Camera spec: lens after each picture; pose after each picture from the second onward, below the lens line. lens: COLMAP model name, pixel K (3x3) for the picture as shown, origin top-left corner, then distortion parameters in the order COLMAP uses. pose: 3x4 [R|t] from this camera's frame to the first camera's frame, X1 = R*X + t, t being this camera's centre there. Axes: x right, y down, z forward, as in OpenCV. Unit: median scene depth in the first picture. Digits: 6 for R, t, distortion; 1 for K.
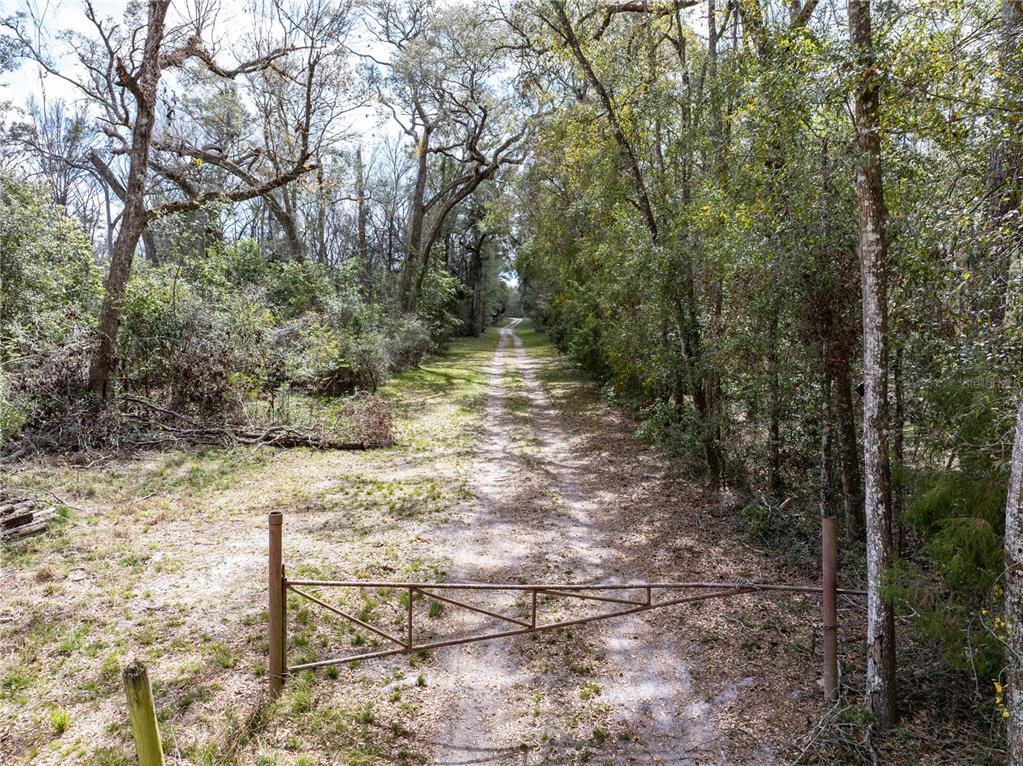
lens RADIAL K [[733.4, 0, 511.5], [0, 733.4, 383.0], [0, 0, 1]] dist [-0.034732, 0.007773]
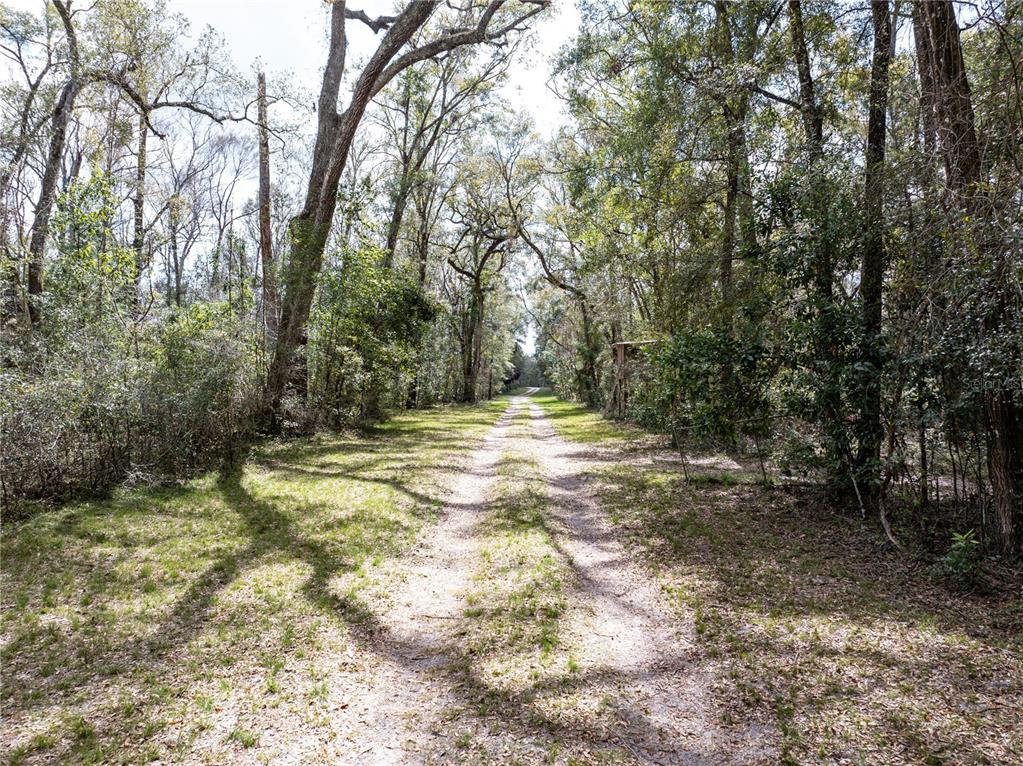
lens RADIAL K [[731.1, 0, 511.5], [0, 731.1, 383.0], [0, 0, 1]] dist [-0.061712, 0.047814]
pose [[0.999725, 0.007580, -0.022205, 0.002207], [-0.009748, 0.995016, -0.099240, -0.051668], [0.021342, 0.099429, 0.994816, 1.167303]]
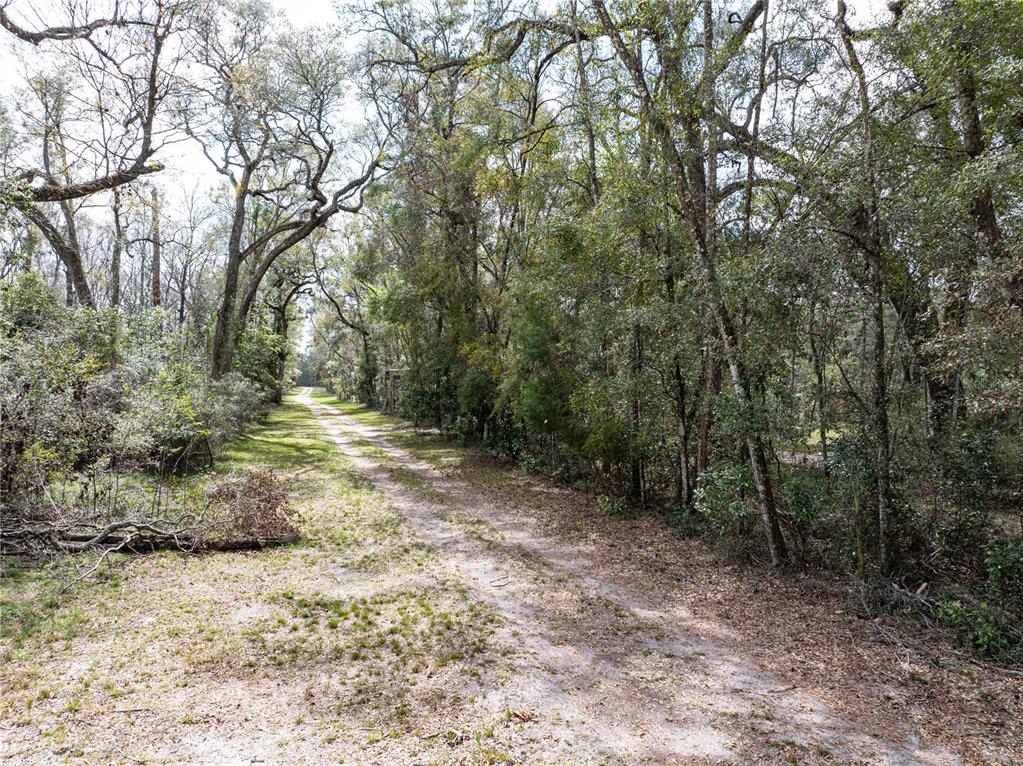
lens RADIAL K [[733.4, 0, 511.5], [0, 733.4, 383.0], [0, 0, 1]] dist [-0.034732, 0.007773]
pose [[0.957298, 0.004999, 0.289059, -0.132247], [0.022783, 0.995436, -0.092668, 0.002517], [-0.288203, 0.095297, 0.952815, 0.195162]]
